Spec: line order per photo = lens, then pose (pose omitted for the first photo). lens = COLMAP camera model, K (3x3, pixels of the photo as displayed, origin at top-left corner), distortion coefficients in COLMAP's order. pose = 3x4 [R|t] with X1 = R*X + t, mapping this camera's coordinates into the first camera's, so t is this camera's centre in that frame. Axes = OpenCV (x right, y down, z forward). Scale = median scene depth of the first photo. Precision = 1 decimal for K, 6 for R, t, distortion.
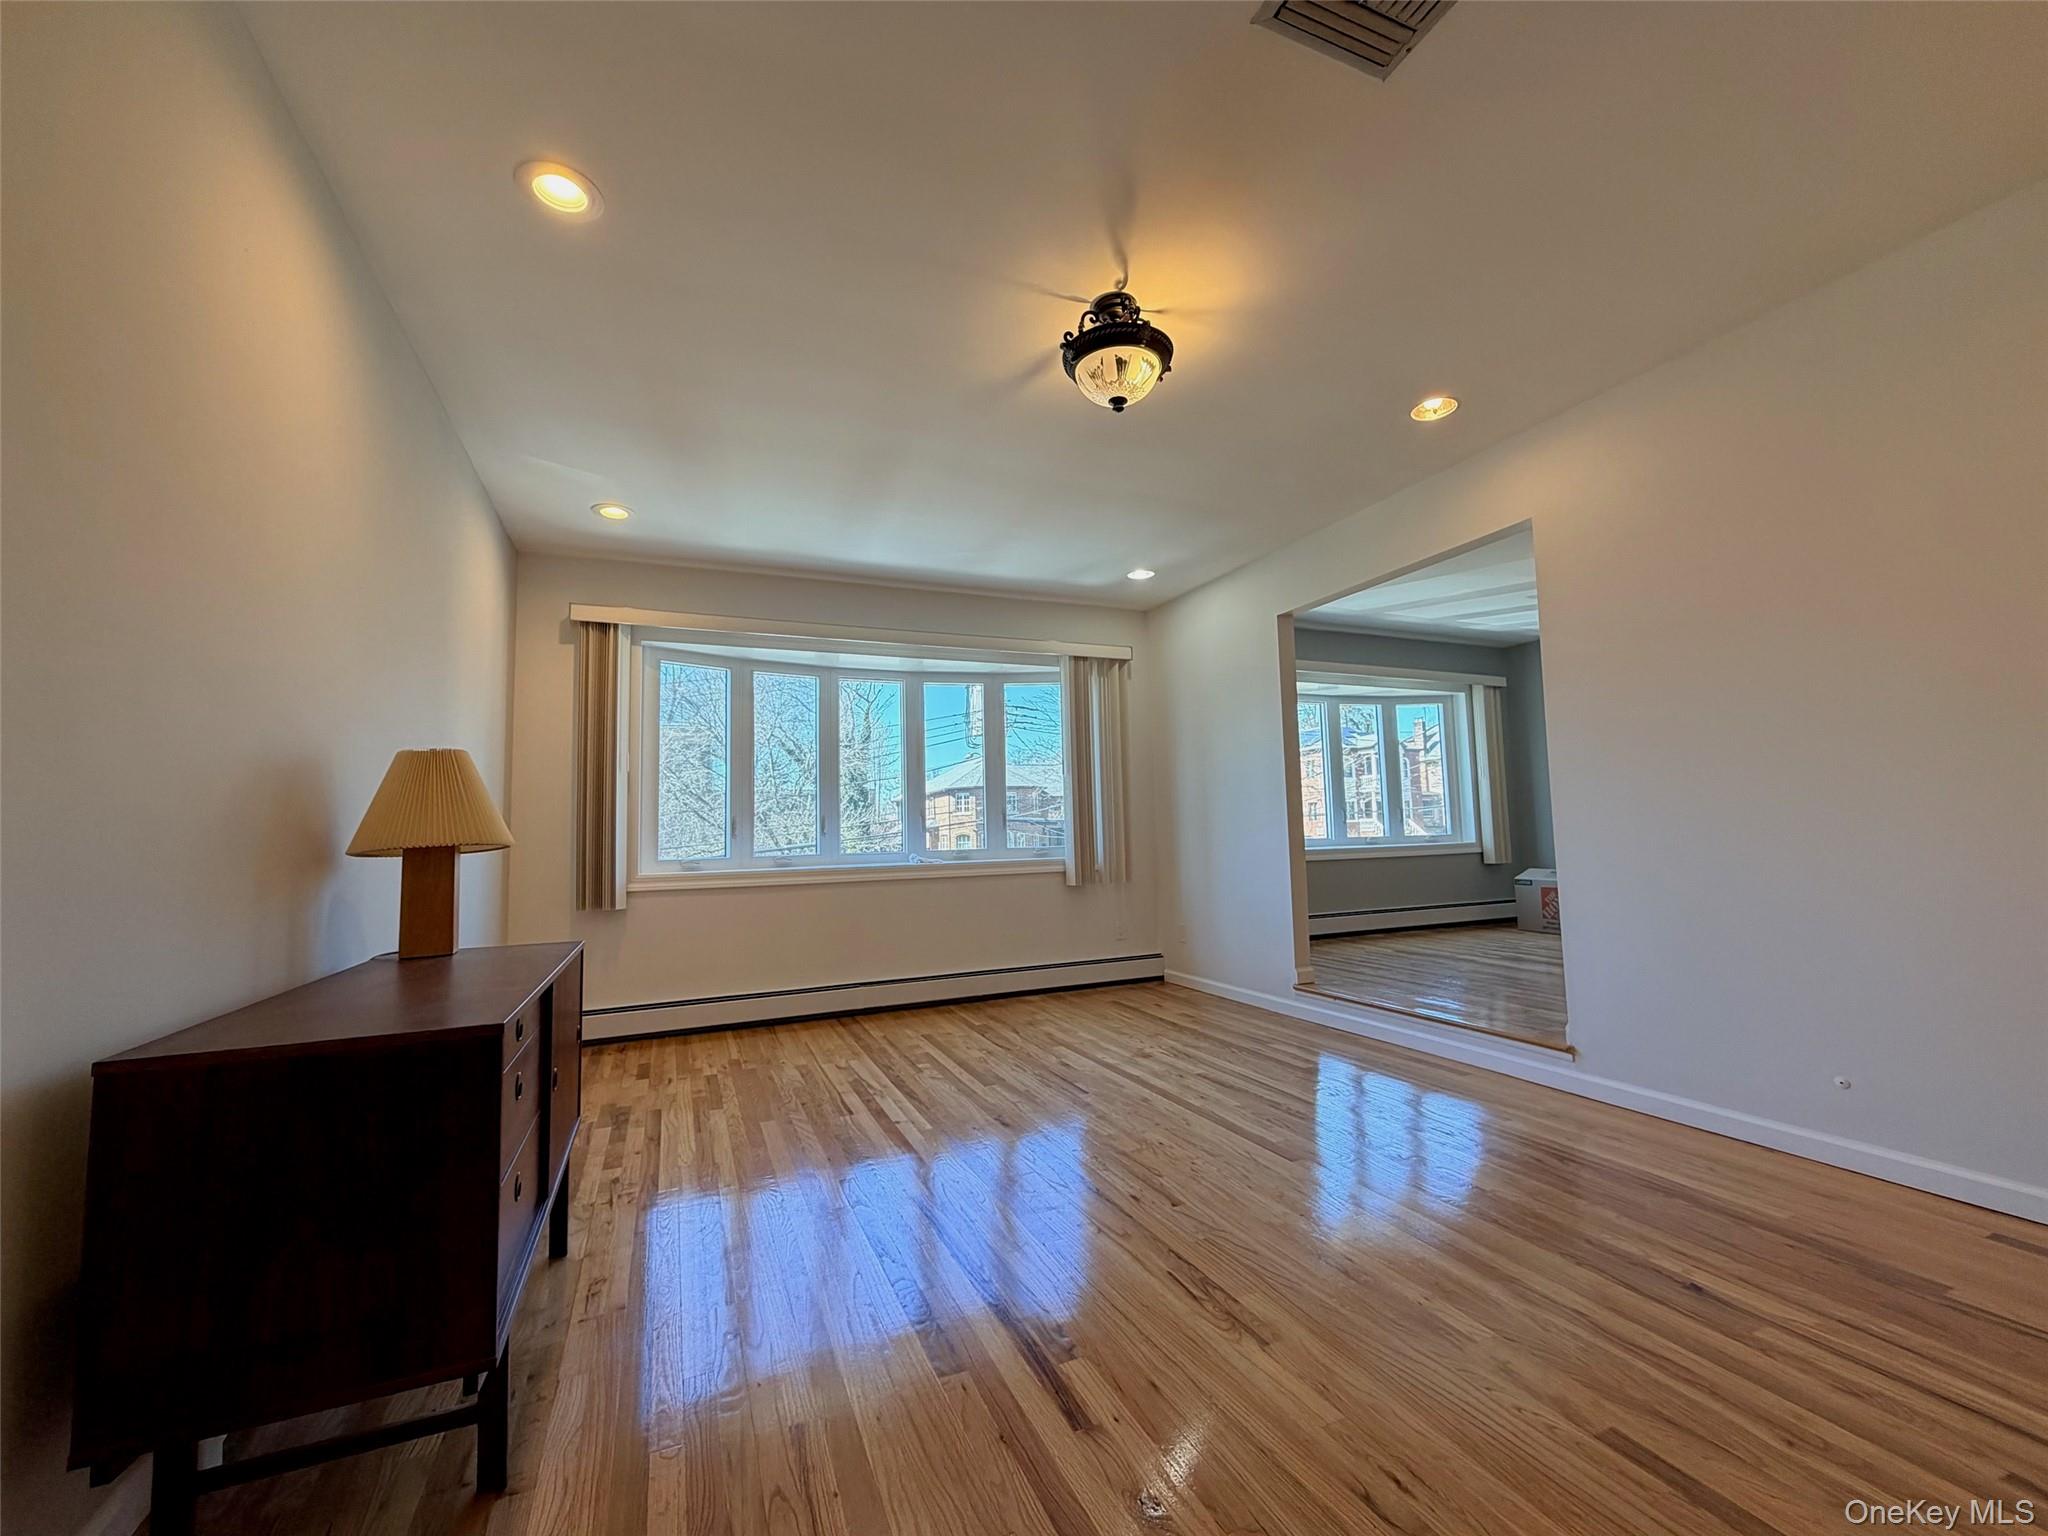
lens RADIAL K [[811.7, 0, 1015.5], [0, 811.7, 769.9], [0, 0, 1]] dist [0.000948, 0.000193]
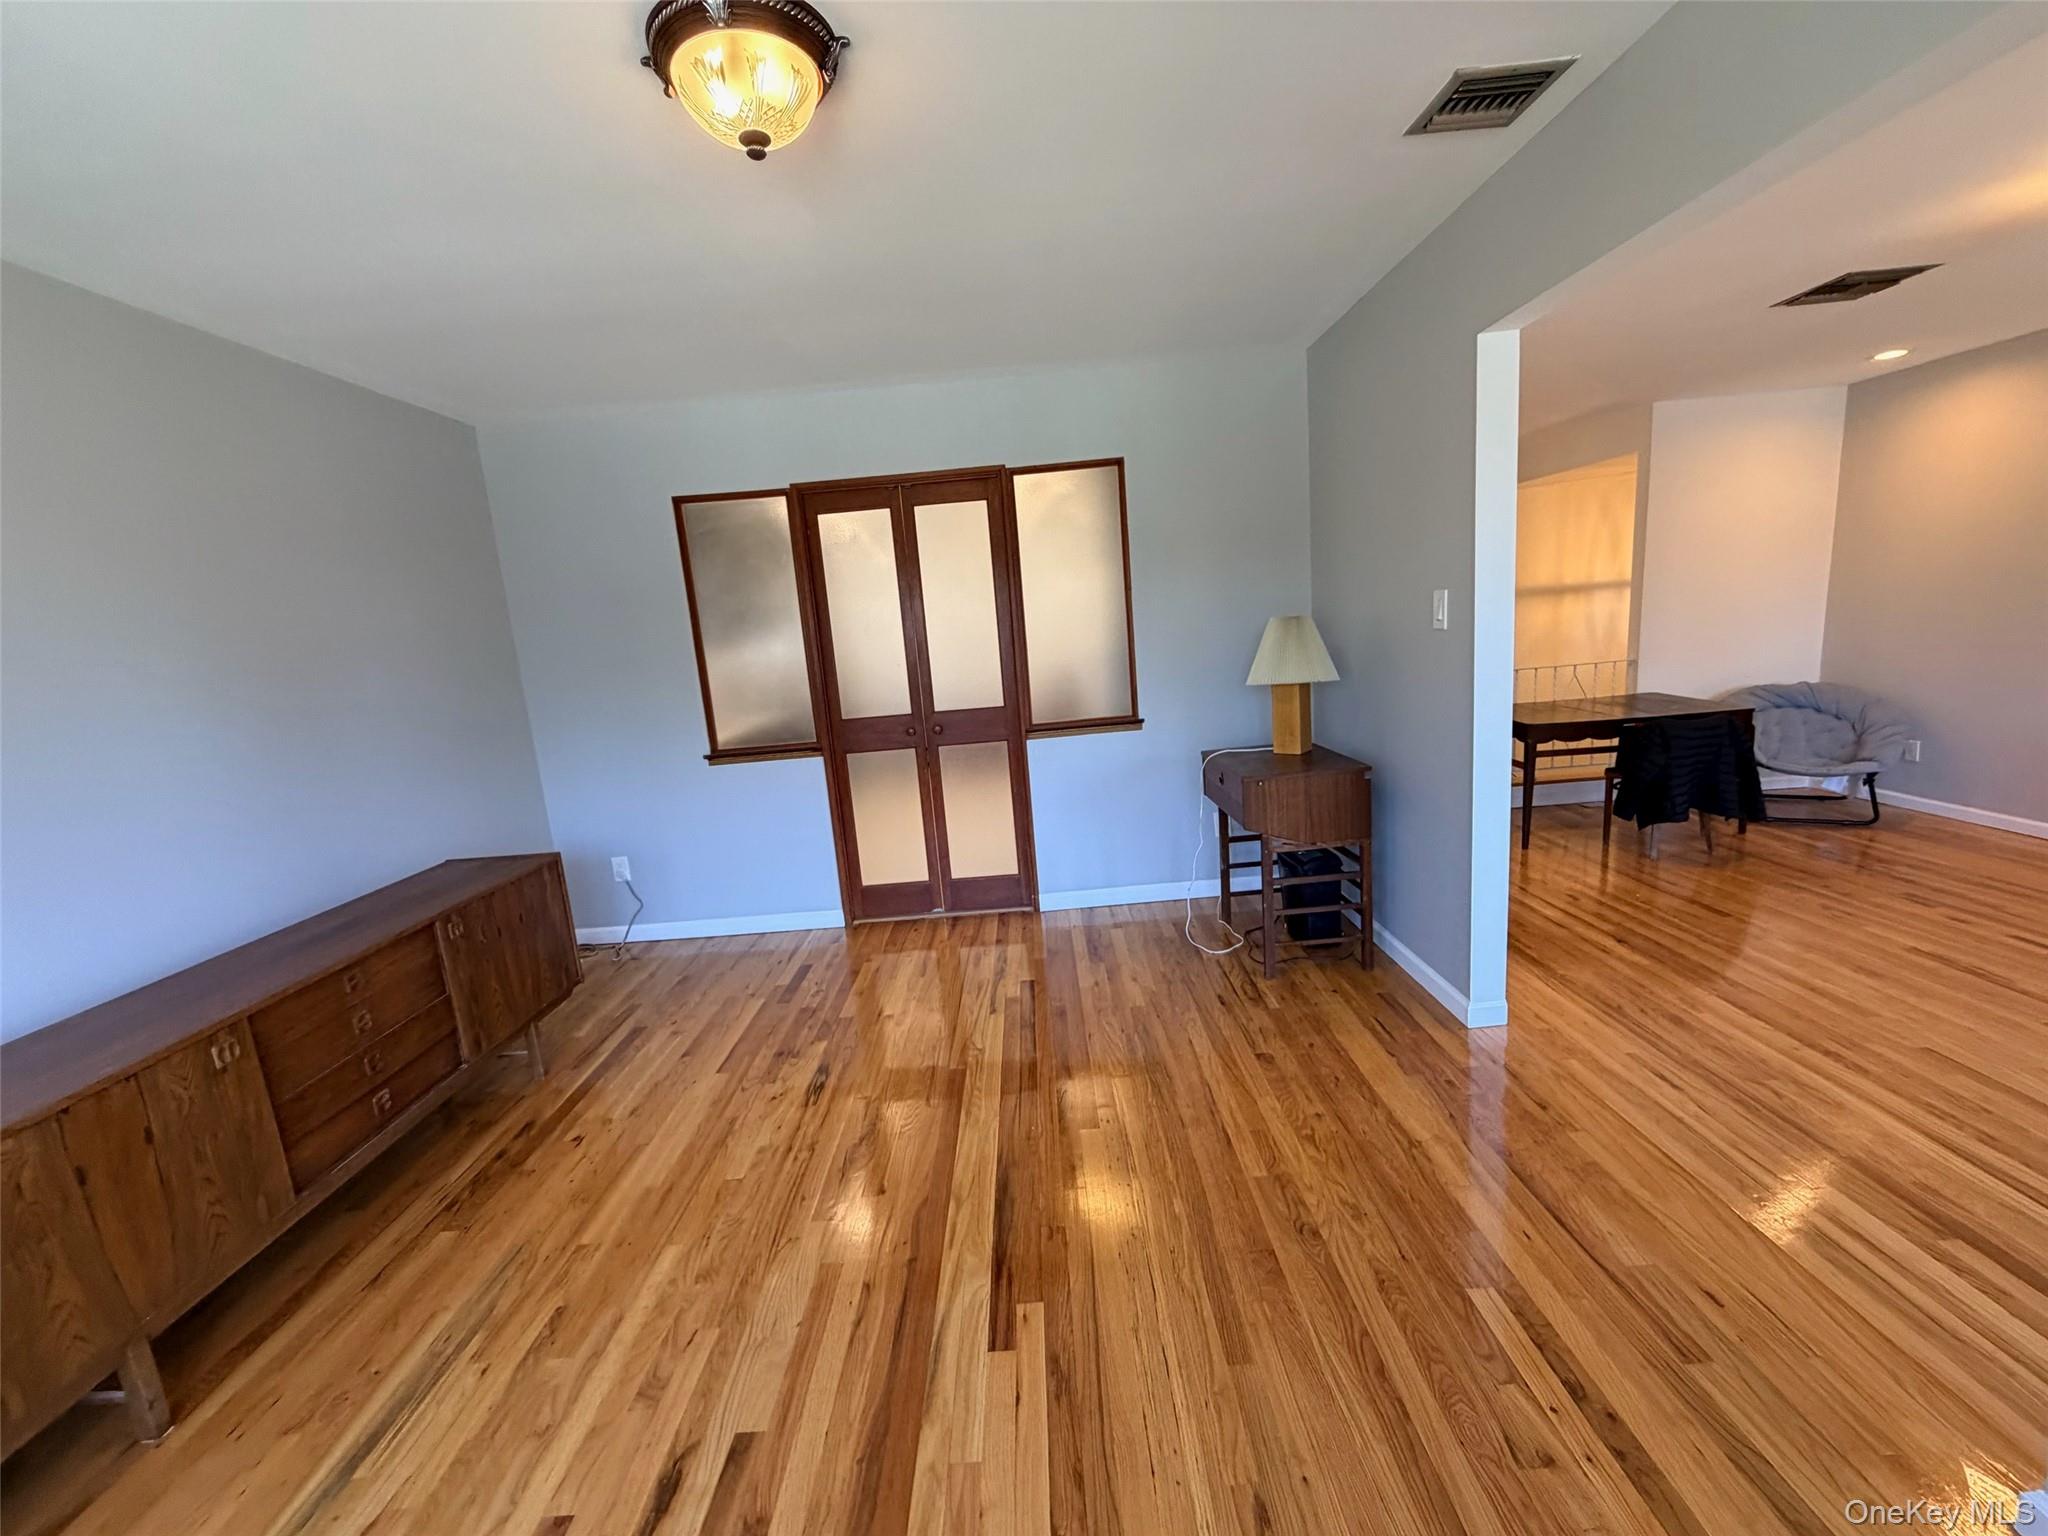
lens RADIAL K [[811.7, 0, 1015.5], [0, 811.7, 769.9], [0, 0, 1]] dist [0.000948, 0.000193]
pose [[-0.913870, 0.027326, 0.405087, 0.742030], [0.074664, 0.992027, 0.101523, -0.042273], [-0.399083, 0.123024, -0.908624, 1.798545]]
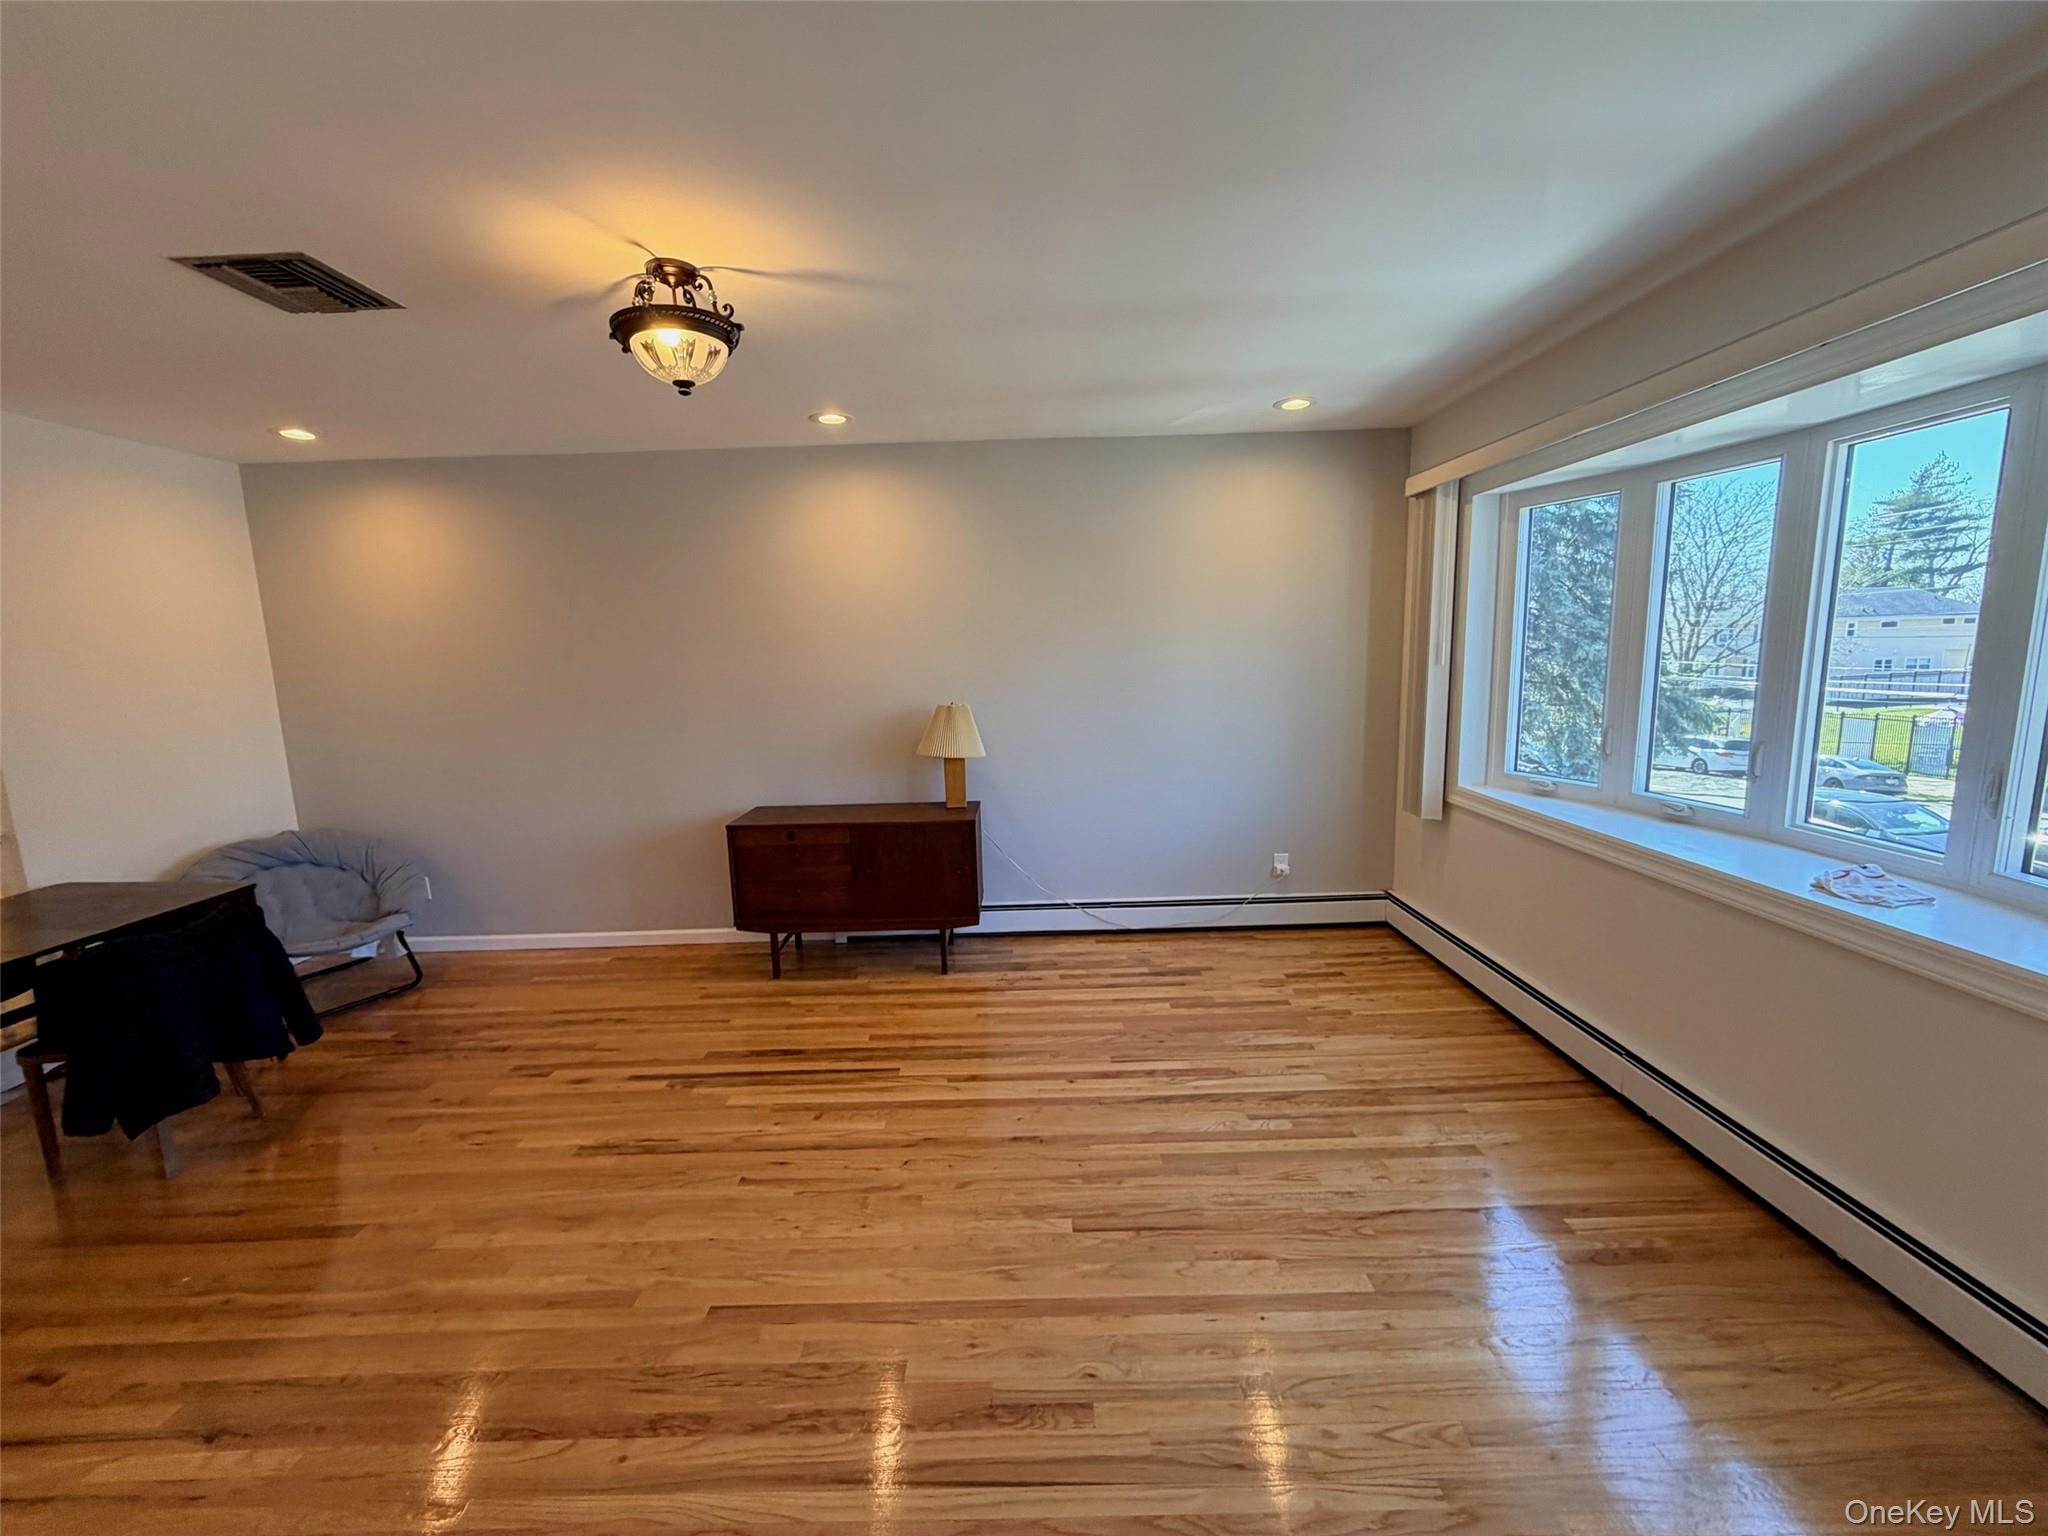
lens RADIAL K [[818.1, 0, 1017.8], [0, 818.1, 767.9], [0, 0, 1]] dist [0.001413, -0.000045]
pose [[-0.385692, 0.175445, -0.905793, 0.653299], [0.111422, 0.983425, 0.143038, -0.084336], [0.915875, -0.045757, -0.398848, 1.233912]]
